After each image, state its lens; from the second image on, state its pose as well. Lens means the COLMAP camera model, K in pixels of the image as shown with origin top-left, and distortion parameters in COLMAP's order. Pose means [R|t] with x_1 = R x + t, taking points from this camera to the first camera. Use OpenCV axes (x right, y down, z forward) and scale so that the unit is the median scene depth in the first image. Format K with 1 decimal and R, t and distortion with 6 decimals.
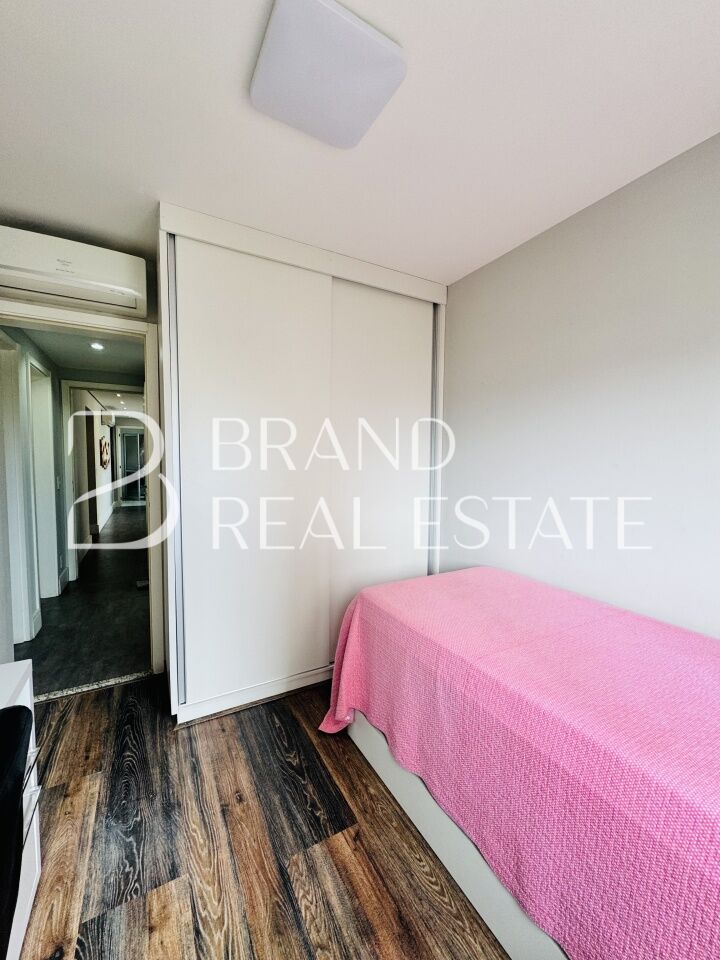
lens RADIAL K [[382.9, 0, 358.7], [0, 382.9, 479.4], [0, 0, 1]] dist [-0.004397, 0.000175]
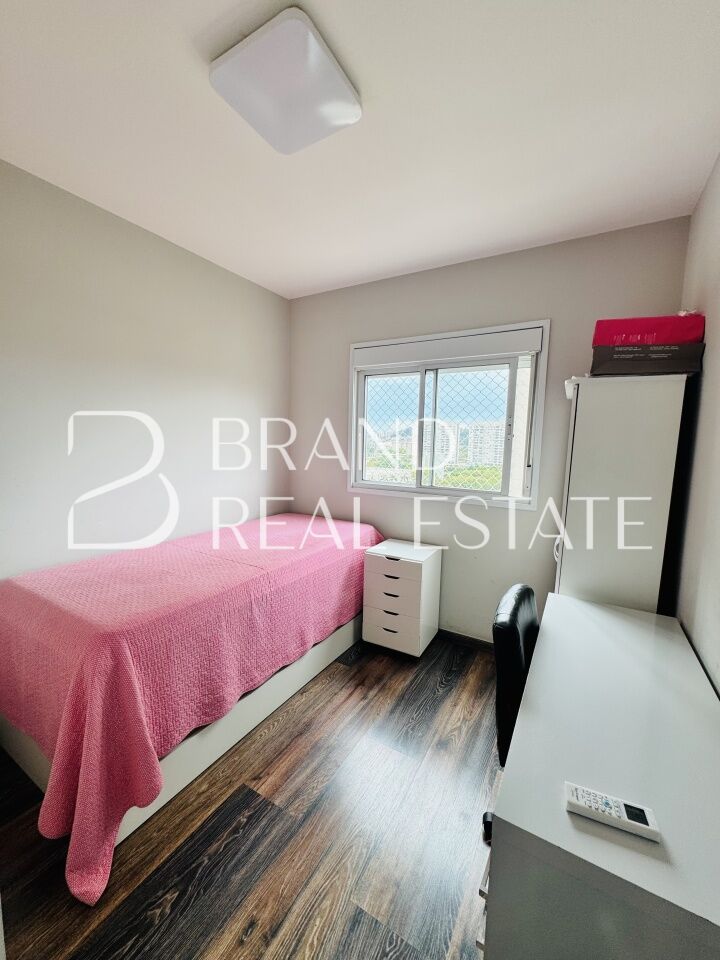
lens RADIAL K [[382.9, 0, 358.0], [0, 382.9, 478.7], [0, 0, 1]] dist [-0.004397, 0.000175]
pose [[-0.507874, -0.104816, 0.855031, -1.010264], [0.023421, 0.990523, 0.135337, -0.090300], [-0.861113, 0.088760, -0.500606, 1.200254]]
